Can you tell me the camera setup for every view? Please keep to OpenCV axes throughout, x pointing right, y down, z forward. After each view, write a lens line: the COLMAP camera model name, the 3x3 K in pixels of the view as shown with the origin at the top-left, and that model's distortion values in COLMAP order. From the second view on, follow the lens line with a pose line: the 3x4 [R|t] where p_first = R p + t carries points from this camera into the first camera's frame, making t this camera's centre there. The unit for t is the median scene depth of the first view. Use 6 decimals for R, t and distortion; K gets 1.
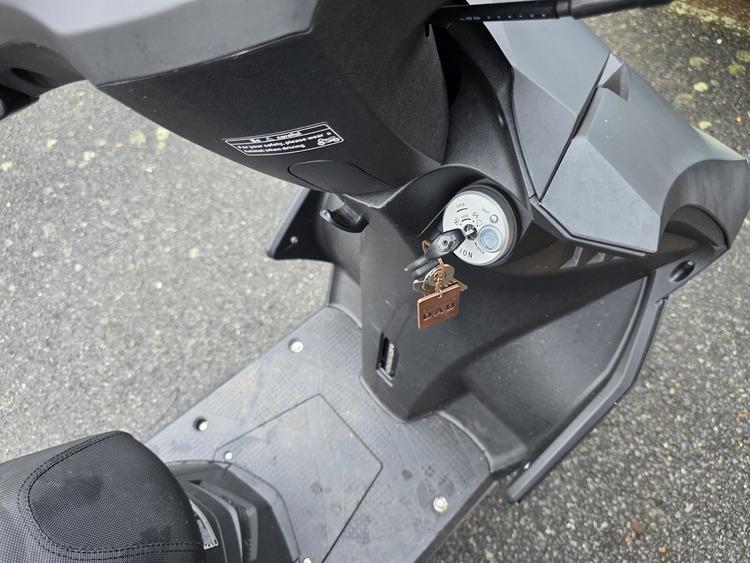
lens RADIAL K [[509.0, 0, 373.0], [0, 509.0, 281.7], [0, 0, 1]] dist [0.008538, -0.011966]
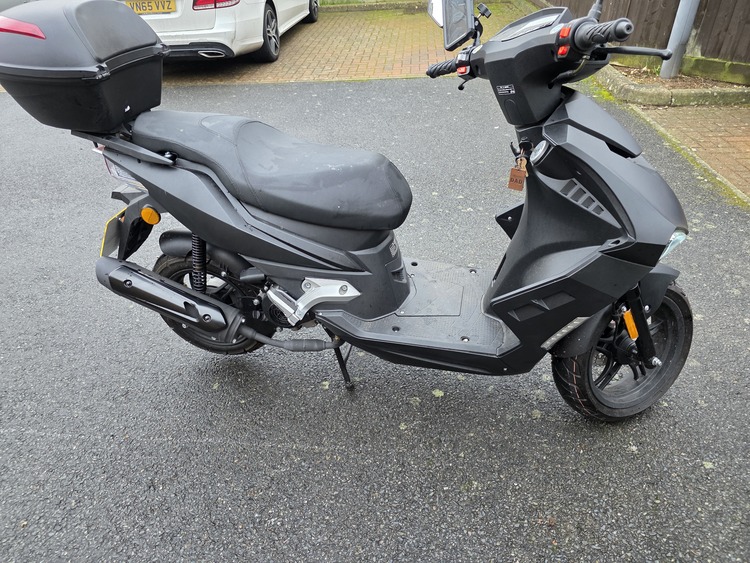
lens RADIAL K [[509.0, 0, 376.7], [0, 509.0, 282.0], [0, 0, 1]] dist [0.008538, -0.011966]
pose [[0.572950, 0.540294, -0.616288, 0.570004], [-0.746229, 0.654847, -0.119656, 0.443355], [0.338925, 0.528449, 0.778378, -0.399287]]
